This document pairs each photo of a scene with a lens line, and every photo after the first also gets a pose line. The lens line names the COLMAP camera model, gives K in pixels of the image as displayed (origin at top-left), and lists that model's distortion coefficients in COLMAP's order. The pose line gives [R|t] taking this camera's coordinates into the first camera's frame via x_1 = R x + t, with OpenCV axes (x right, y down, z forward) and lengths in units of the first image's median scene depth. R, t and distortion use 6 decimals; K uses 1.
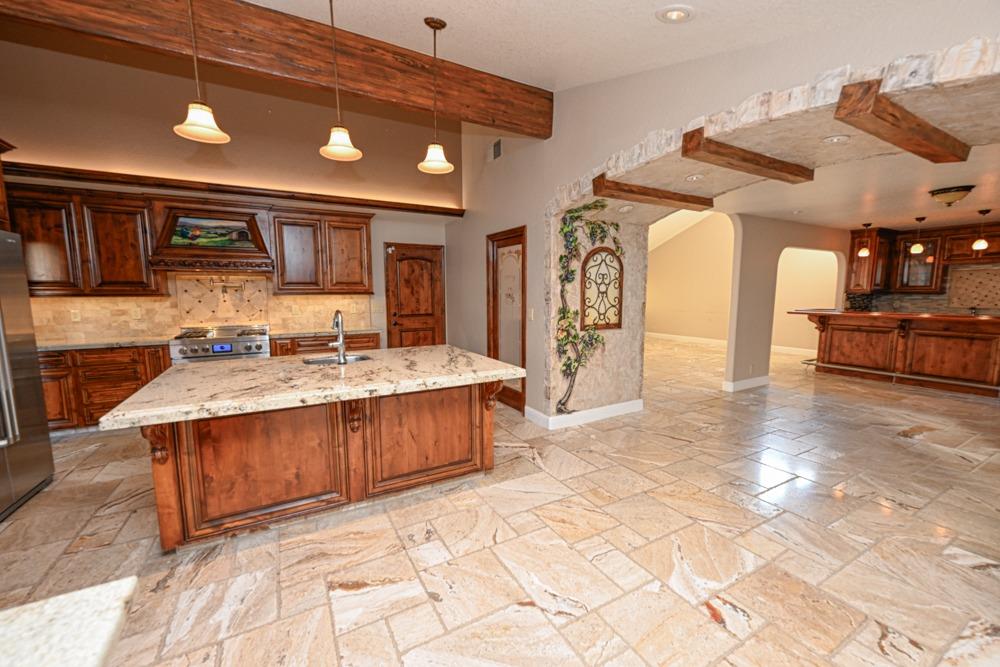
lens RADIAL K [[403.1, 0, 501.2], [0, 403.1, 337.2], [0, 0, 1]] dist [-0.000395, 0.000176]
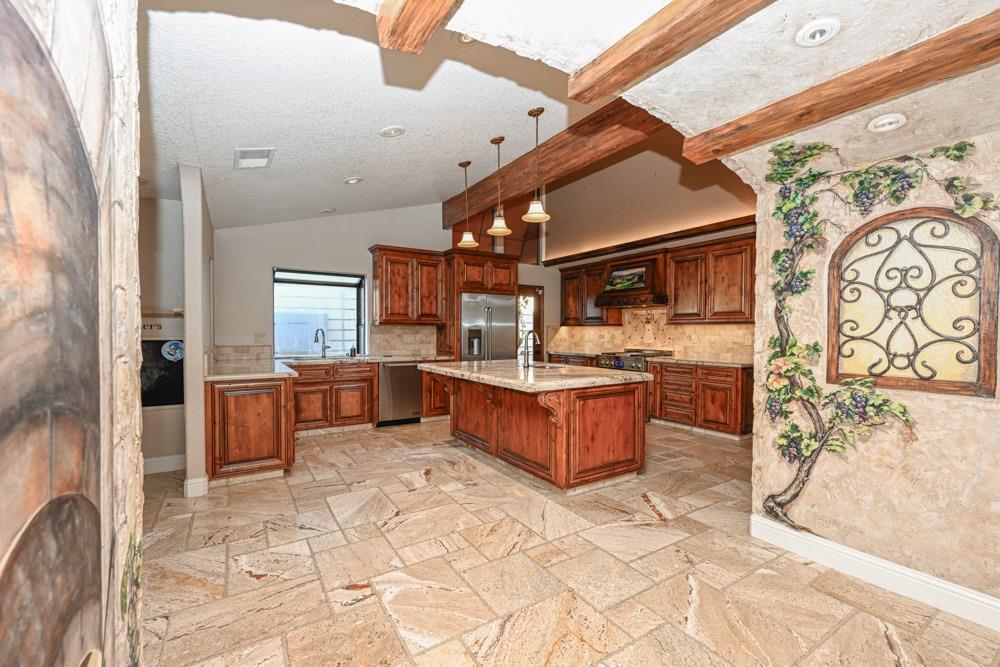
lens RADIAL K [[403.1, 0, 471.4], [0, 403.1, 334.5], [0, 0, 1]] dist [-0.000395, 0.000176]
pose [[0.025854, 0.013838, -0.999570, 0.716159], [-0.119018, 0.992835, 0.010666, -0.028787], [0.992555, 0.118691, 0.027315, 0.520377]]
